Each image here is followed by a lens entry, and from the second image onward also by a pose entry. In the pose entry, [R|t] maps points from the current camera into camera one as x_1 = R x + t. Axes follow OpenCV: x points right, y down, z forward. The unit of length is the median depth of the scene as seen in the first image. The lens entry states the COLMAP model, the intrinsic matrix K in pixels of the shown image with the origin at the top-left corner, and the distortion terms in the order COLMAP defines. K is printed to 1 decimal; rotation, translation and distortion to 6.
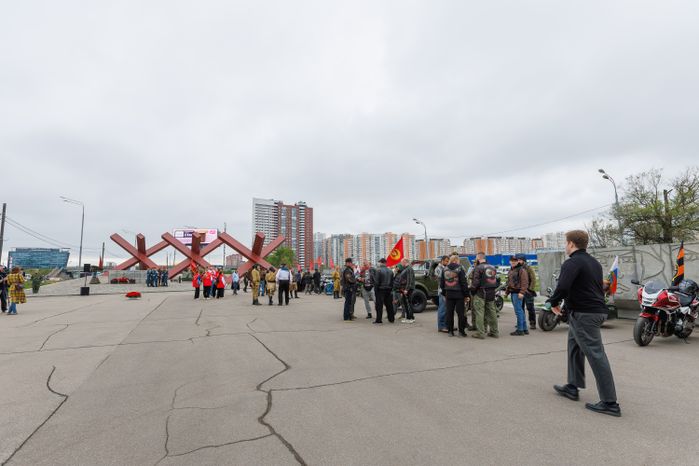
lens RADIAL K [[361.4, 0, 349.5], [0, 361.4, 233.0], [0, 0, 1]] dist [0.001015, 0.000247]
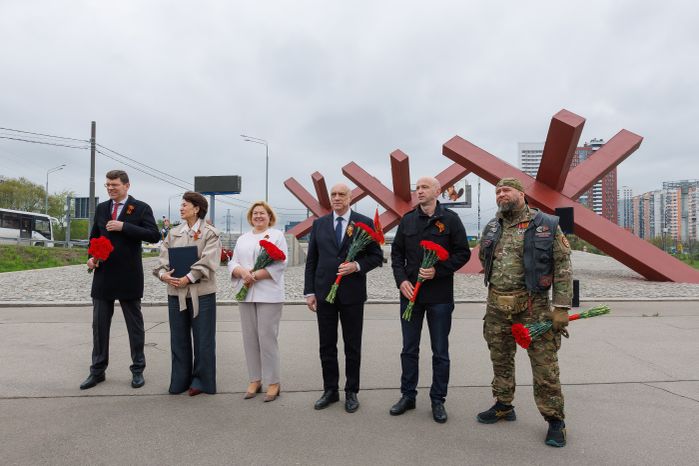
lens RADIAL K [[437.2, 0, 349.5], [0, 437.2, 233.0], [0, 0, 1]] dist [0.003246, 0.000665]
pose [[0.807695, -0.011007, -0.589497, -0.063474], [0.055649, 0.996786, 0.057635, 0.025514], [0.586968, -0.079356, 0.805711, 0.207416]]
